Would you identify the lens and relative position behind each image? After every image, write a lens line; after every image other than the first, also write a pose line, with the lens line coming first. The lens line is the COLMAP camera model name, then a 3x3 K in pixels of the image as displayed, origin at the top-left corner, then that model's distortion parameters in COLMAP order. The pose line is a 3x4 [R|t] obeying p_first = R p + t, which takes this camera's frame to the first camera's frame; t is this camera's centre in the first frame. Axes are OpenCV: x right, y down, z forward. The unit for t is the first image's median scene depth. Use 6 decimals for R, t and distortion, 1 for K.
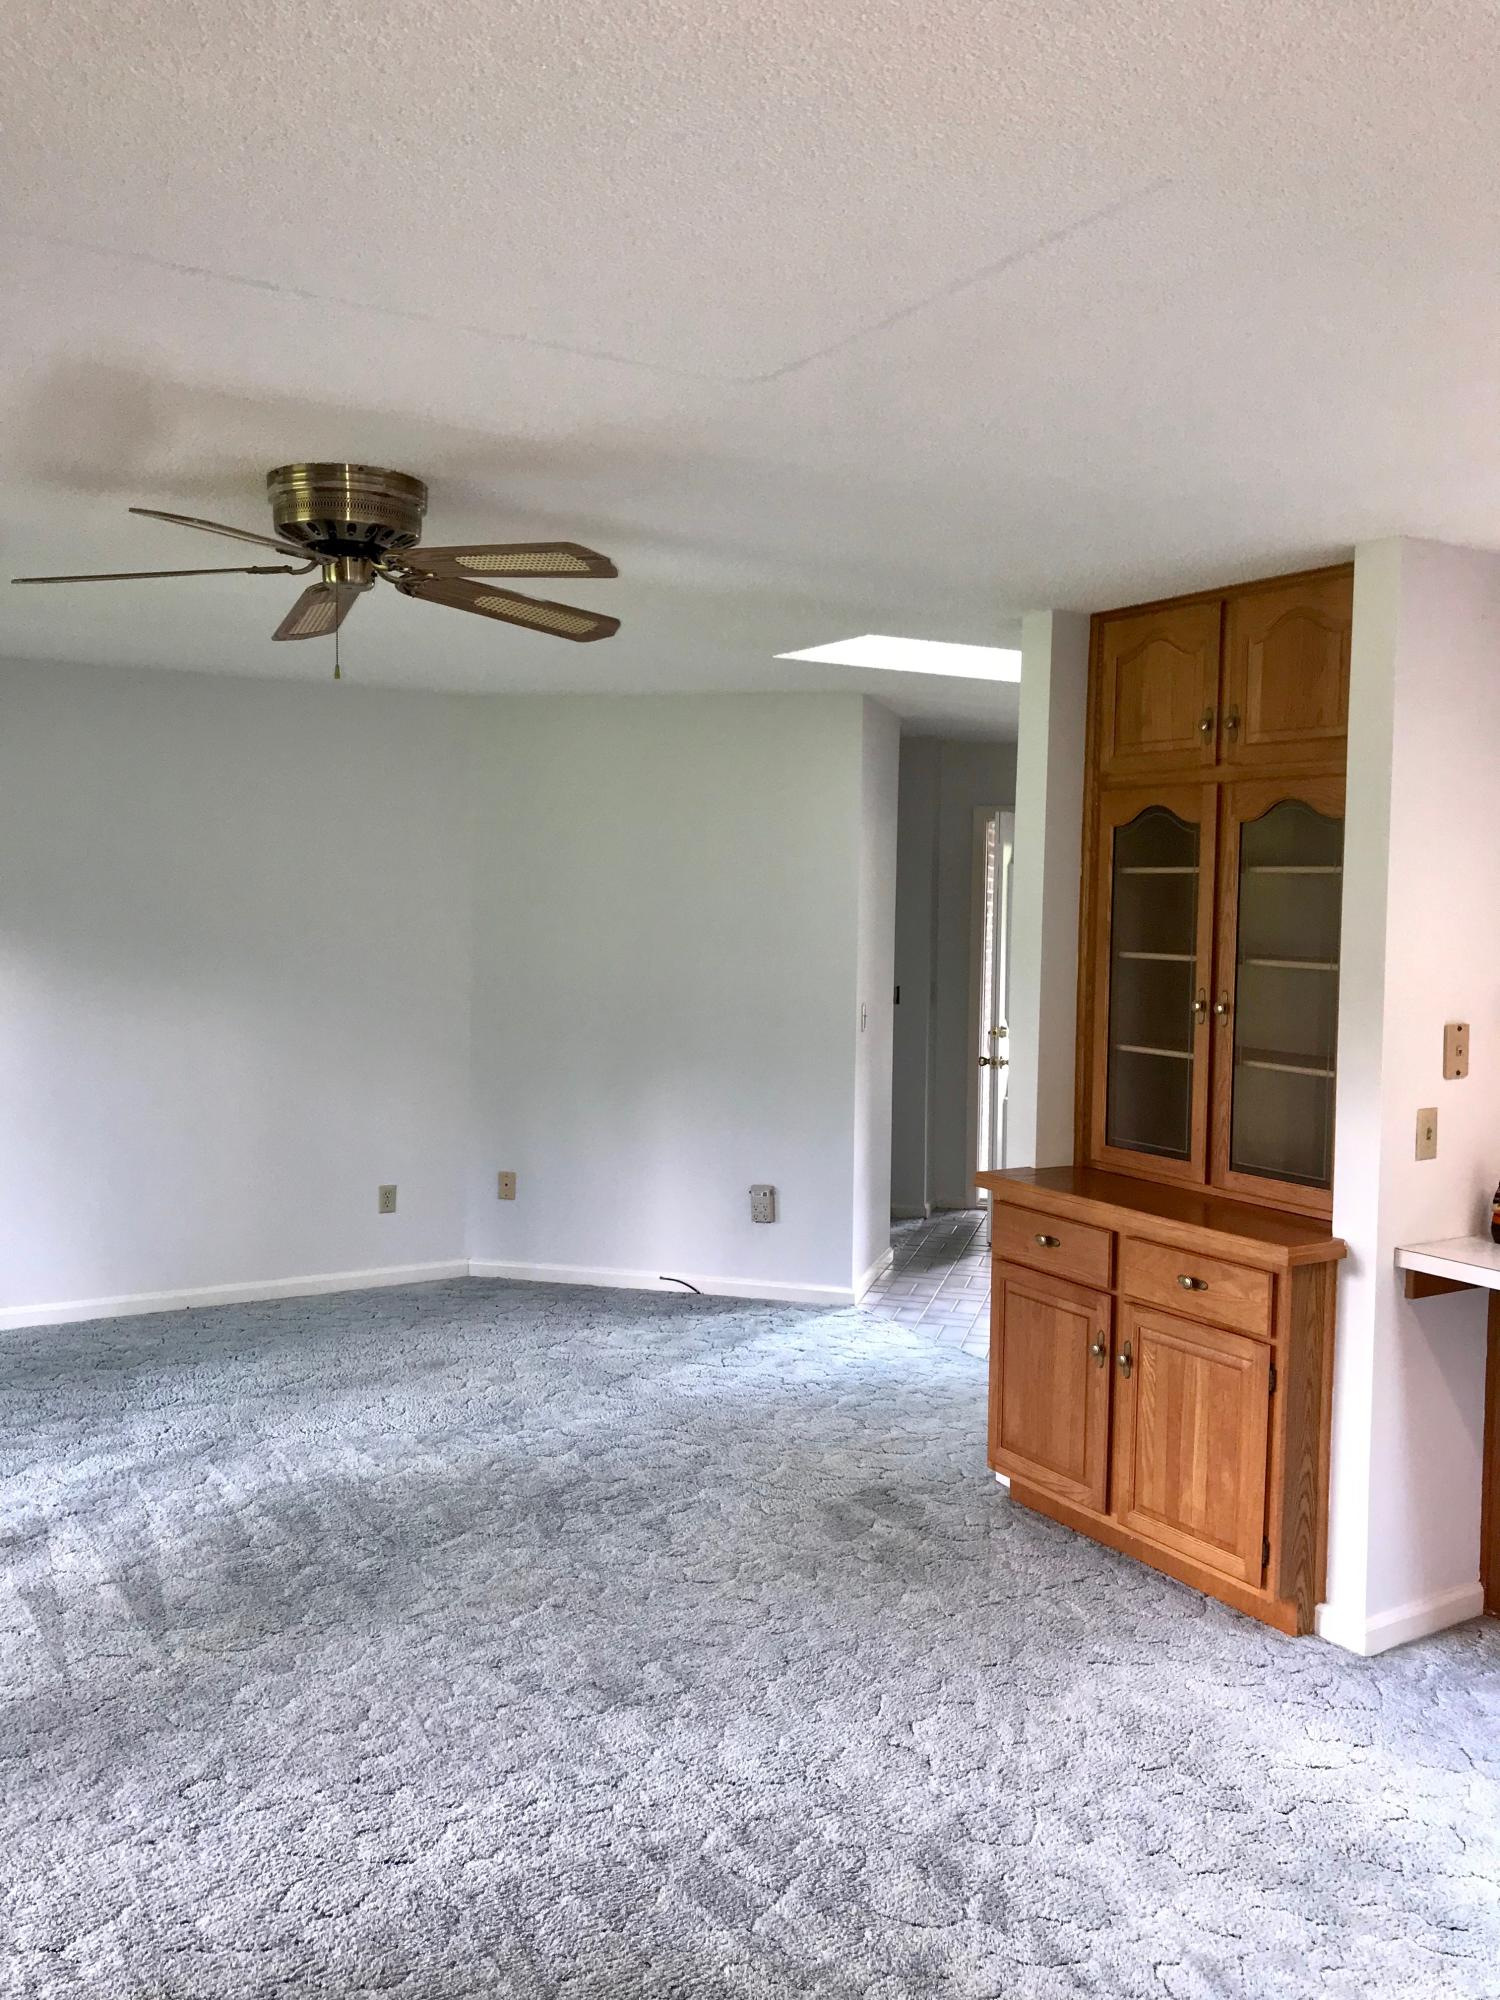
lens RADIAL K [[1641.2, 0, 750.0], [0, 1641.2, 1000.0], [0, 0, 1]] dist [0.004936, 0.010340]
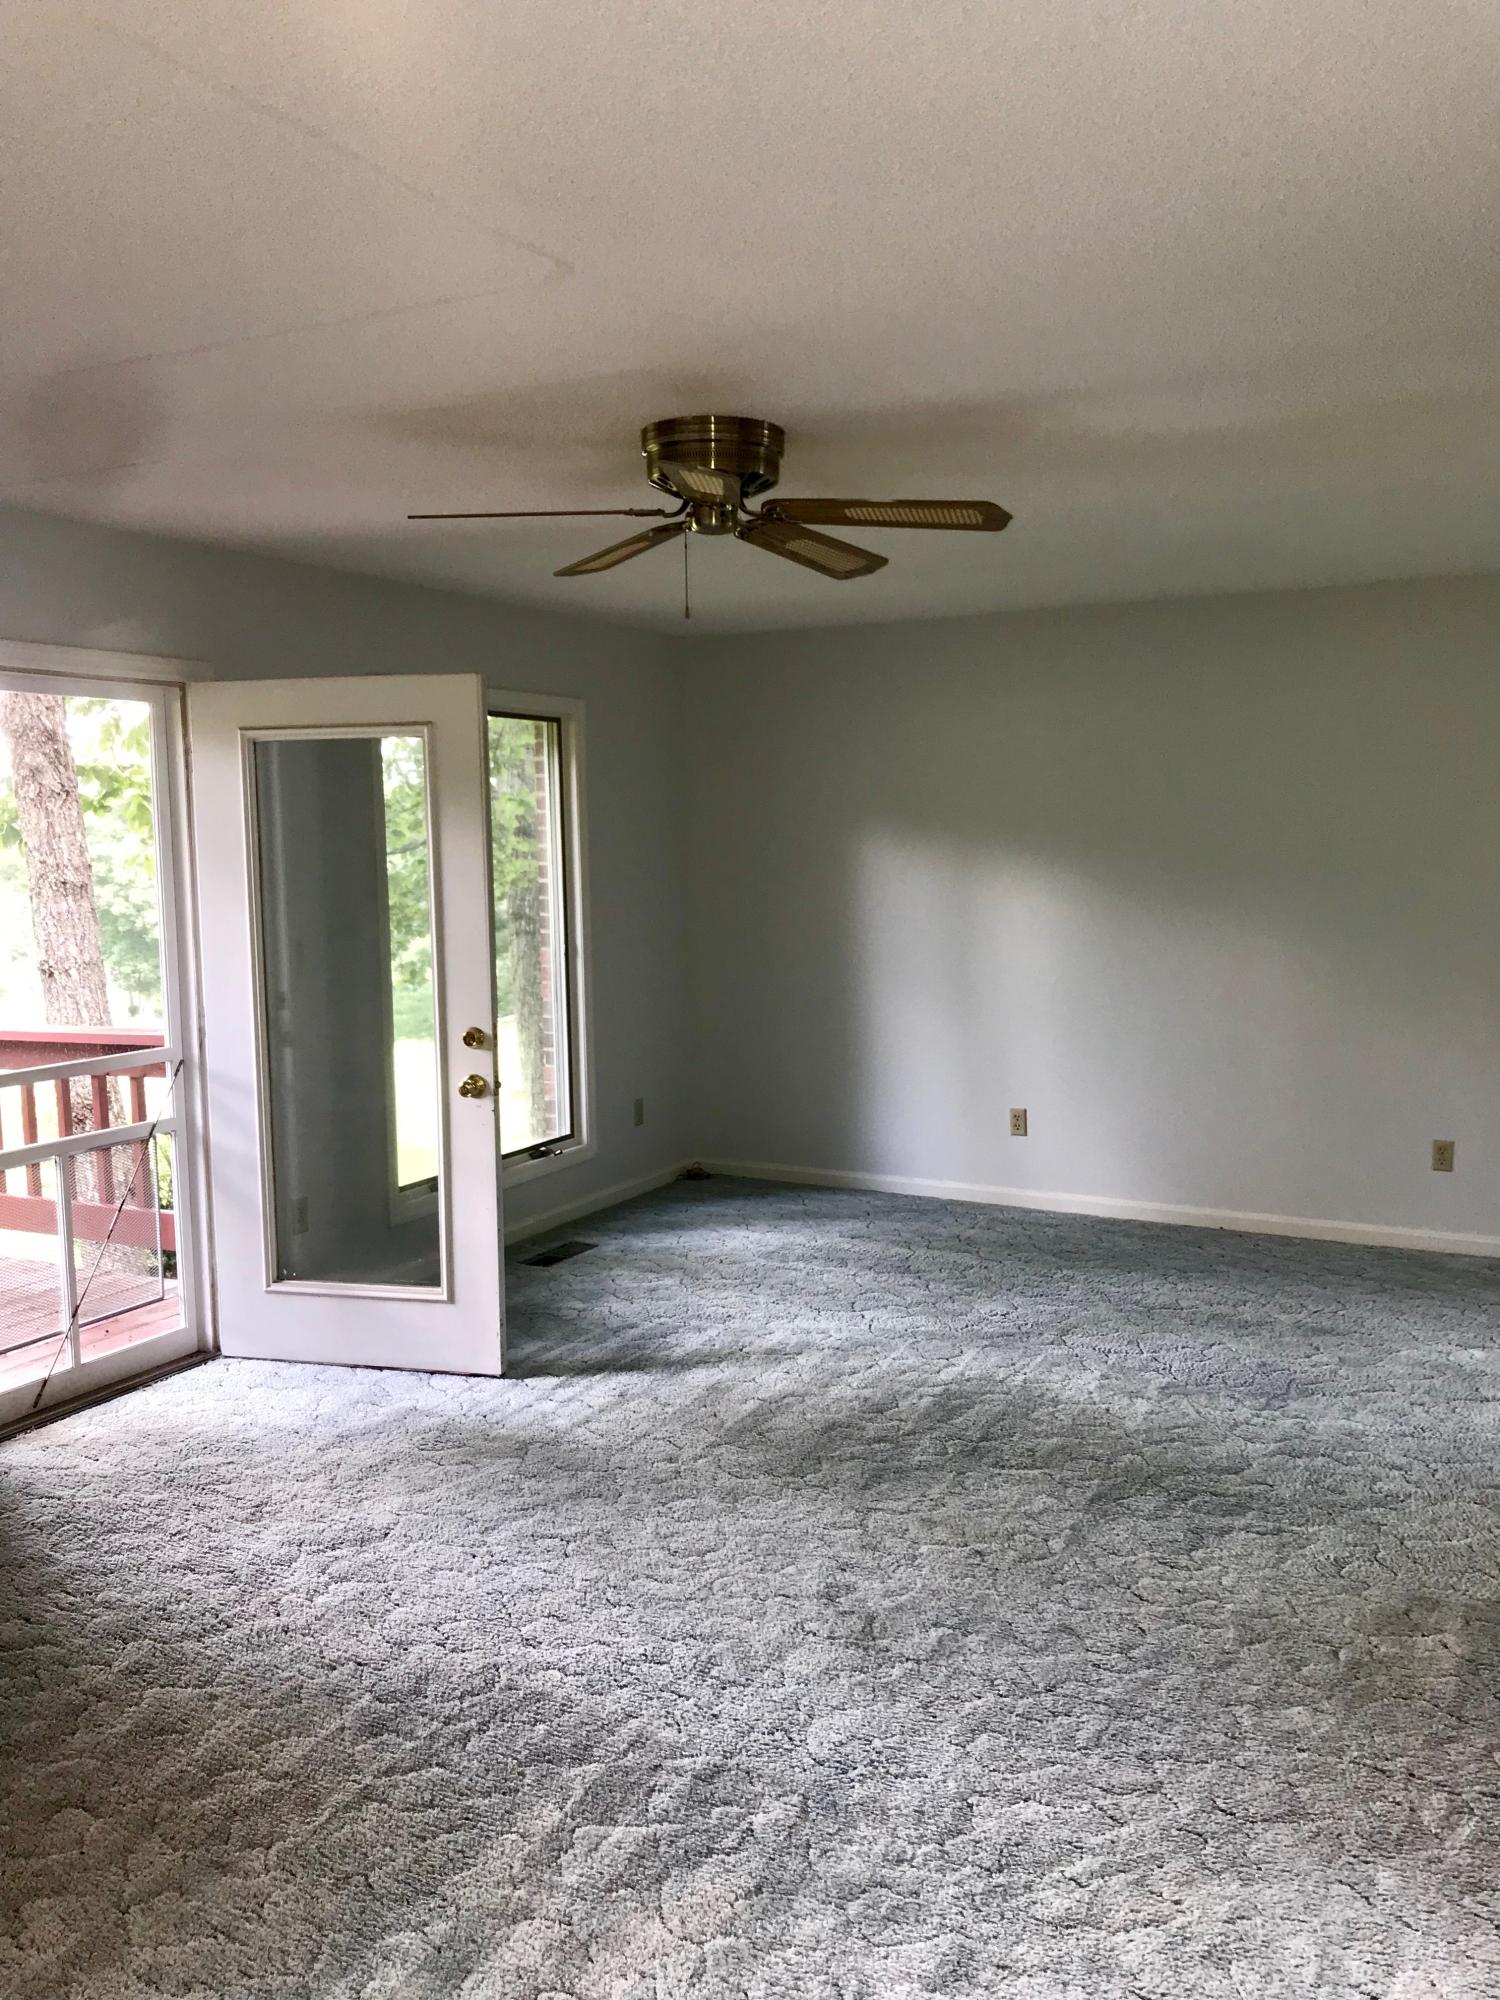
lens RADIAL K [[1628.6, 0, 750.0], [0, 1628.6, 1000.0], [0, 0, 1]] dist [-0.012205, 0.007157]
pose [[0.521085, 0.074246, -0.850270, 0.509533], [-0.041248, 0.997236, 0.061801, -0.003623], [0.852508, 0.002869, 0.522707, 0.336450]]
